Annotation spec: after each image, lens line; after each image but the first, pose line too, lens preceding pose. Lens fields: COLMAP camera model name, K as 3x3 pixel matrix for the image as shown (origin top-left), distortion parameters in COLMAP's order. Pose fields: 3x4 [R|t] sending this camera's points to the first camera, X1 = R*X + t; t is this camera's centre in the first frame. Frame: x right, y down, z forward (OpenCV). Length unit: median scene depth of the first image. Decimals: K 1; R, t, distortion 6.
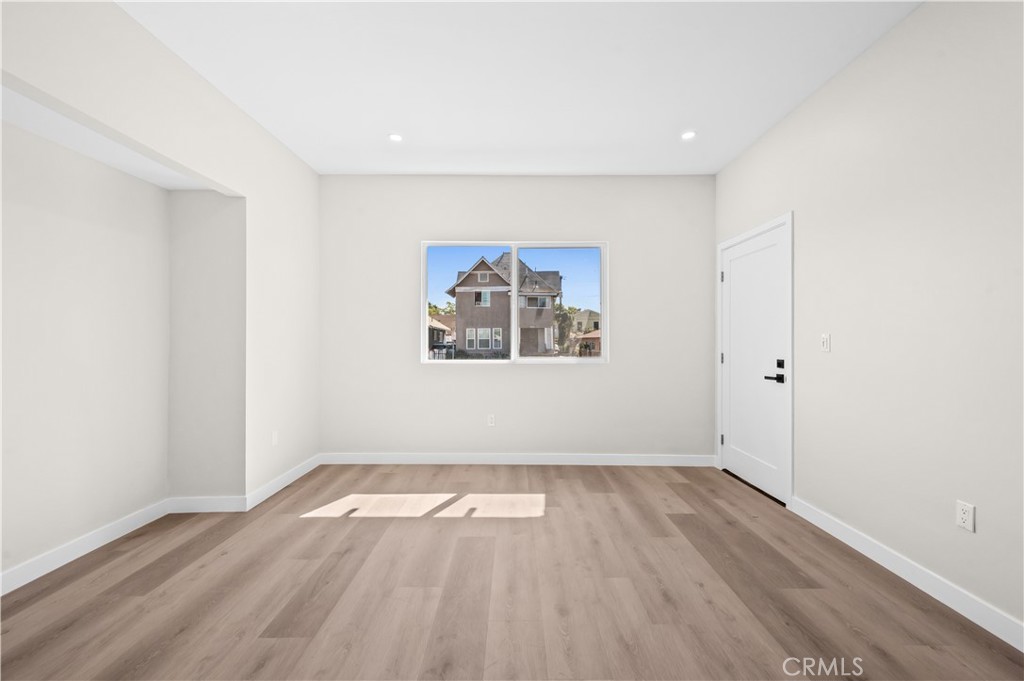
lens RADIAL K [[421.8, 0, 523.3], [0, 421.8, 341.3], [0, 0, 1]] dist [-0.000694, -0.000219]
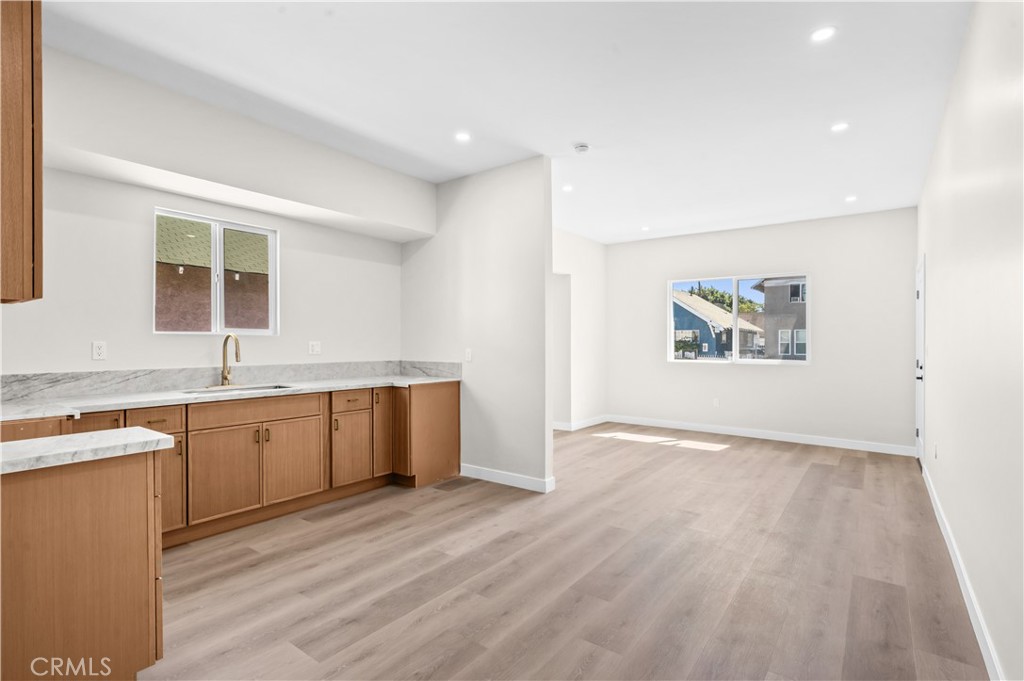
lens RADIAL K [[490.7, 0, 508.3], [0, 490.7, 344.8], [0, 0, 1]] dist [-0.011929, -0.001189]
pose [[0.783124, 0.006031, -0.621836, 0.523634], [-0.004702, 0.999982, 0.003777, -0.017389], [0.621847, -0.000034, 0.783139, -0.957917]]
